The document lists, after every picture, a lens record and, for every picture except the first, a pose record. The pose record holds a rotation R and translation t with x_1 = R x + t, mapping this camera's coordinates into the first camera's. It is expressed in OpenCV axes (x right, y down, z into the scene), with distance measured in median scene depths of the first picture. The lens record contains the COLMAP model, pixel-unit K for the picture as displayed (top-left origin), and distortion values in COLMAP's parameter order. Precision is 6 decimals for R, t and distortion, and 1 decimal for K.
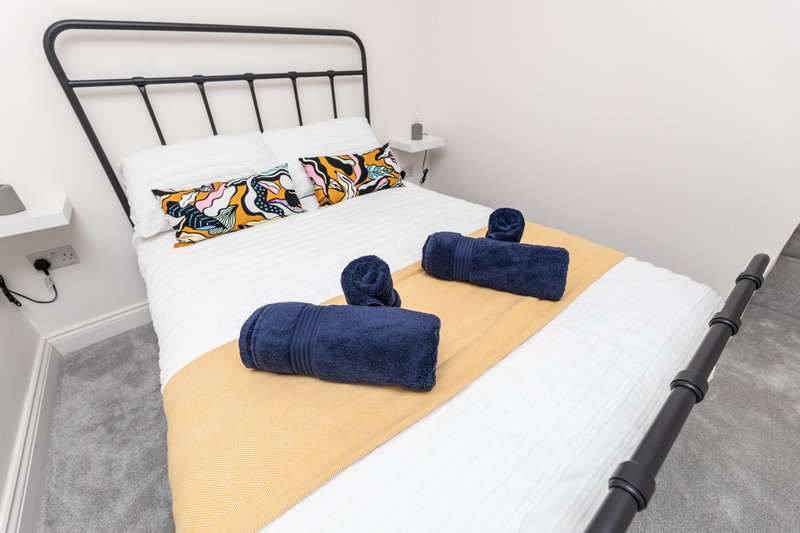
lens RADIAL K [[328.4, 0, 403.0], [0, 328.4, 264.2], [0, 0, 1]] dist [-0.001009, 0.001465]
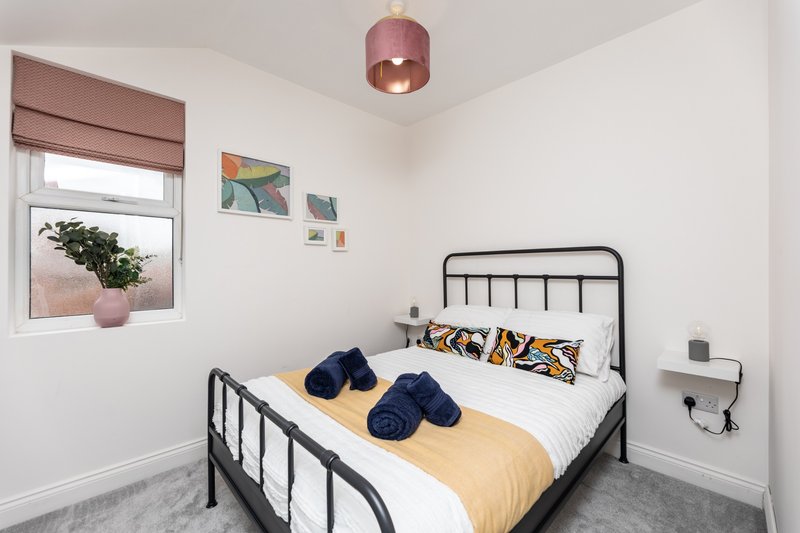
lens RADIAL K [[328.4, 0, 401.0], [0, 328.4, 262.2], [0, 0, 1]] dist [-0.001009, 0.001465]
pose [[0.087945, 0.010920, -0.996065, 1.200123], [-0.510465, 0.859159, -0.035651, -0.336917], [0.855390, 0.511592, 0.081133, 0.424896]]
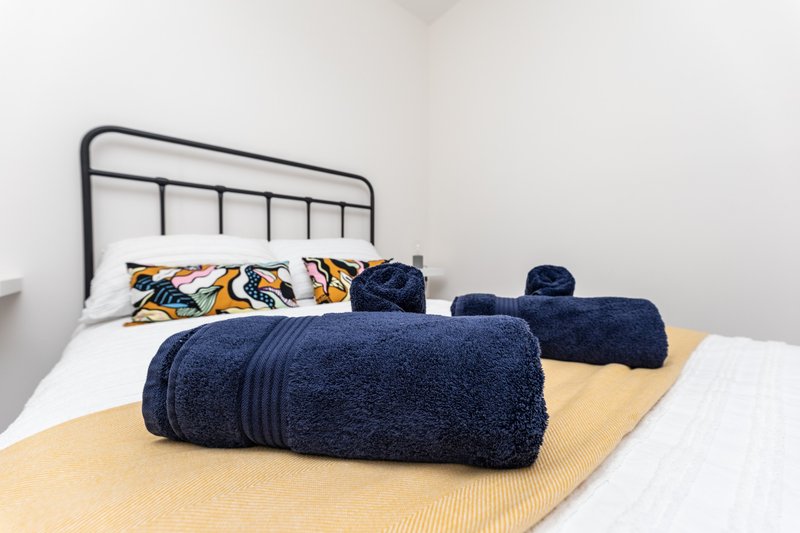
lens RADIAL K [[314.6, 0, 401.9], [0, 314.6, 262.8], [0, 0, 1]] dist [0.012294, -0.000265]
pose [[0.999427, 0.022061, 0.025676, -0.055256], [-0.006124, 0.863805, -0.503789, 0.171388], [-0.033293, 0.503343, 0.863445, 0.227849]]
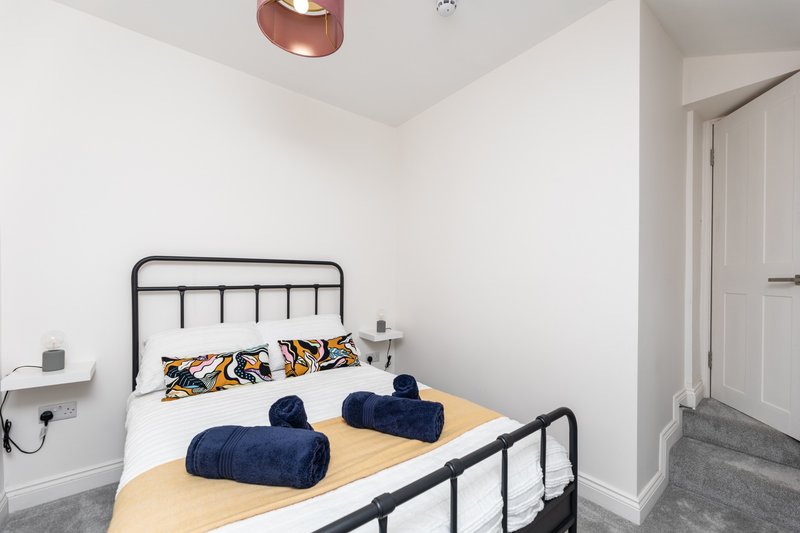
lens RADIAL K [[328.4, 0, 405.9], [0, 328.4, 280.5], [0, 0, 1]] dist [-0.001009, 0.001465]
pose [[0.999523, 0.030837, -0.001630, 0.226763], [-0.027394, 0.861076, -0.507738, 0.151733], [-0.014254, 0.507540, 0.861510, -0.331055]]
